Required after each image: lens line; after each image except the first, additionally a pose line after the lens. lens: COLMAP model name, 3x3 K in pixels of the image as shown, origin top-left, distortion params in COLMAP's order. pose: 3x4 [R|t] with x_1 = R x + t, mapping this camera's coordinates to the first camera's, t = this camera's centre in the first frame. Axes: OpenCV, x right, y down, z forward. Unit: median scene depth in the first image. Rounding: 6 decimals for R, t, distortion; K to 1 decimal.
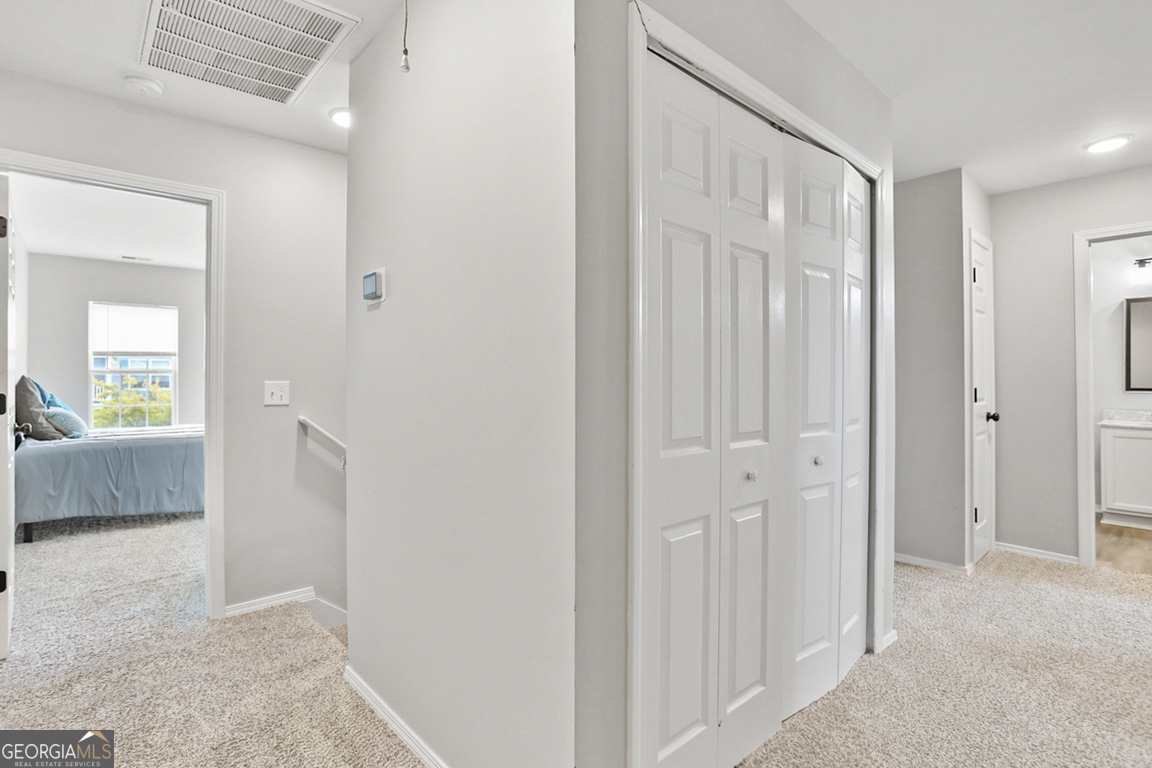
lens RADIAL K [[566.7, 0, 573.7], [0, 566.7, 378.4], [0, 0, 1]] dist [-0.045240, 0.022782]
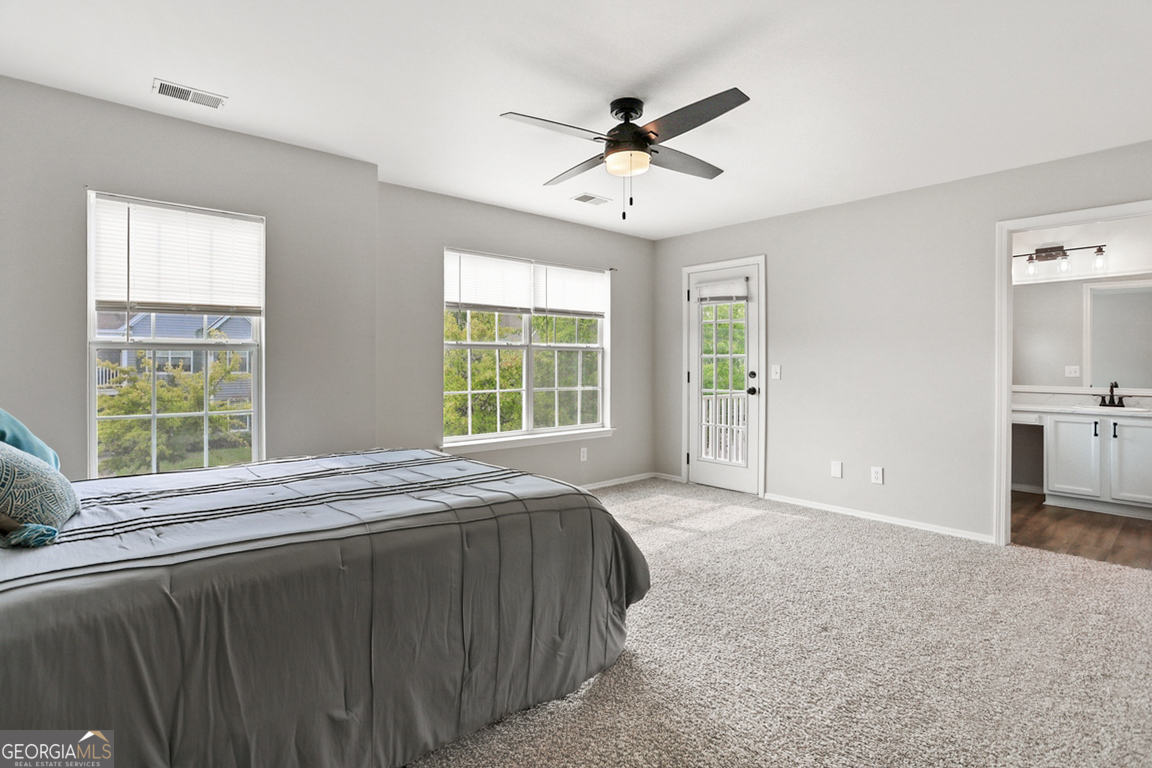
lens RADIAL K [[566.7, 0, 573.7], [0, 566.7, 378.4], [0, 0, 1]] dist [-0.045240, 0.022782]
pose [[0.999824, 0.009896, -0.015968, -0.443813], [-0.009519, 0.999678, 0.023515, 0.001726], [0.016196, -0.023359, 0.999596, 0.523484]]
